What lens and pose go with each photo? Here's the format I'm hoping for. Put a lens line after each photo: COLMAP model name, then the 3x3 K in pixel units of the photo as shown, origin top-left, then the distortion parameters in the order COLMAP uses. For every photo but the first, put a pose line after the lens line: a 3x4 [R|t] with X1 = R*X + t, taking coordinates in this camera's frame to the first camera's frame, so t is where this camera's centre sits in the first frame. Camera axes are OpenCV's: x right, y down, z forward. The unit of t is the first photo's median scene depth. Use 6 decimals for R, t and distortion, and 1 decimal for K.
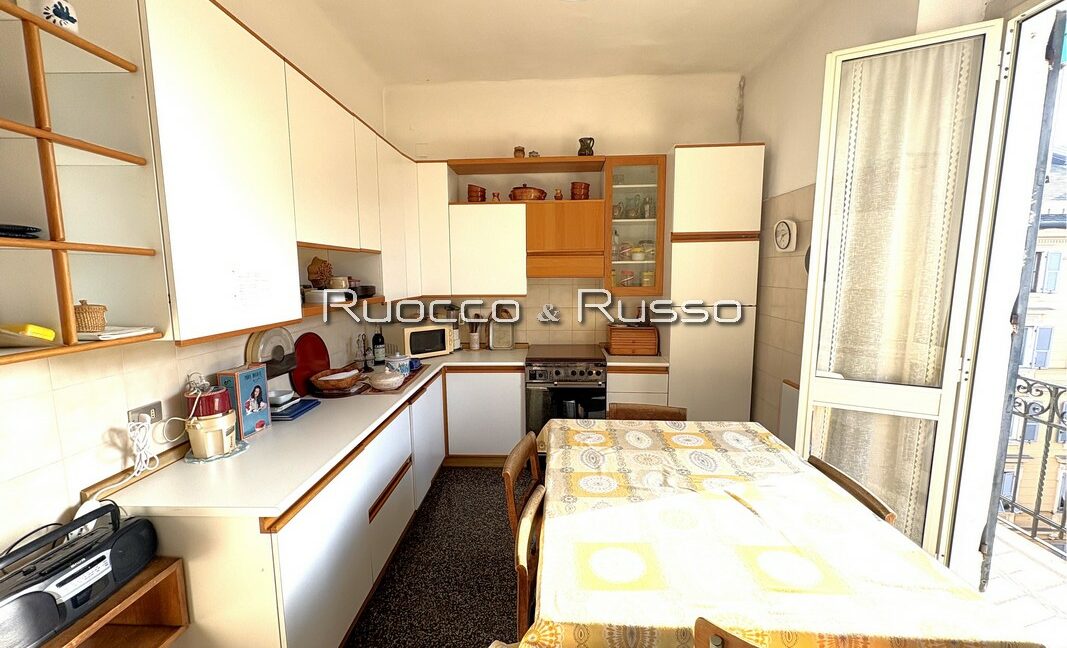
lens RADIAL K [[425.9, 0, 530.8], [0, 425.9, 325.8], [0, 0, 1]] dist [-0.000431, 0.000277]
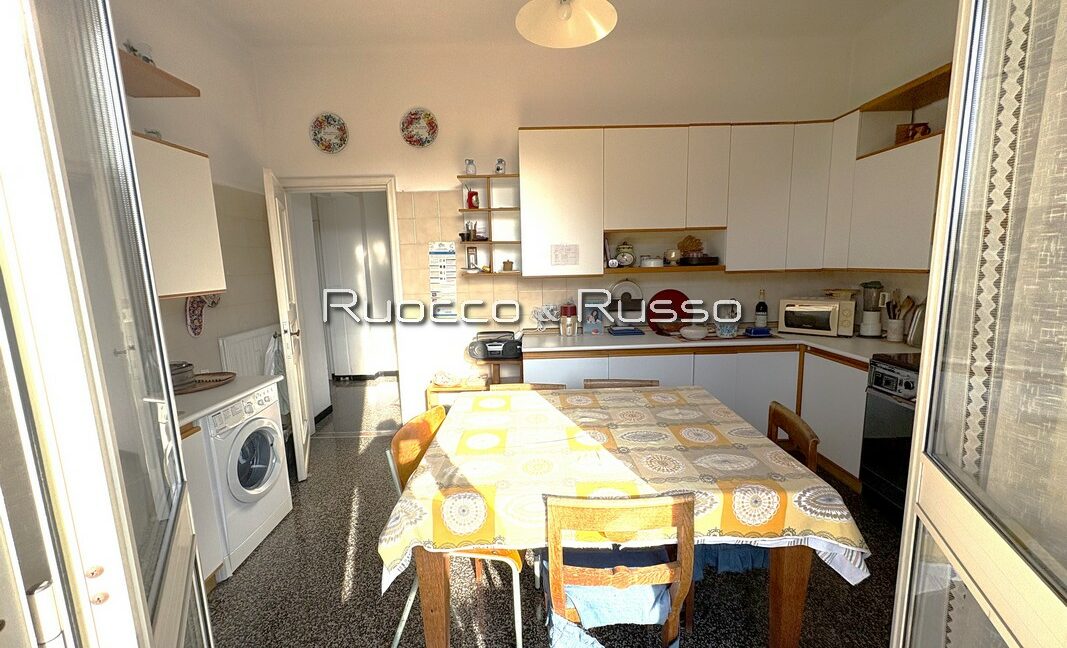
lens RADIAL K [[425.9, 0, 533.2], [0, 425.9, 333.1], [0, 0, 1]] dist [-0.000431, 0.000277]
pose [[0.040604, 0.170109, -0.984588, 0.663240], [-0.099303, 0.981209, 0.165430, -0.023159], [0.994228, 0.091055, 0.056733, 0.344078]]
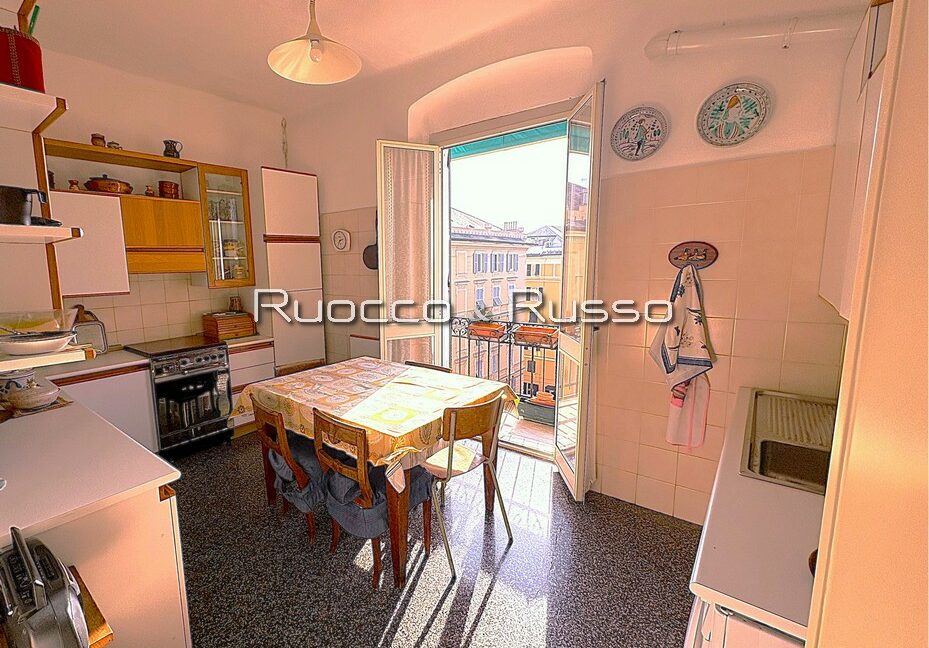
lens RADIAL K [[396.3, 0, 410.0], [0, 396.3, 323.0], [0, 0, 1]] dist [0.001144, 0.000048]
pose [[0.621375, -0.127204, 0.773118, -0.347967], [0.116945, 0.990737, 0.069019, 0.010361], [-0.774737, 0.047526, 0.630495, -0.065196]]
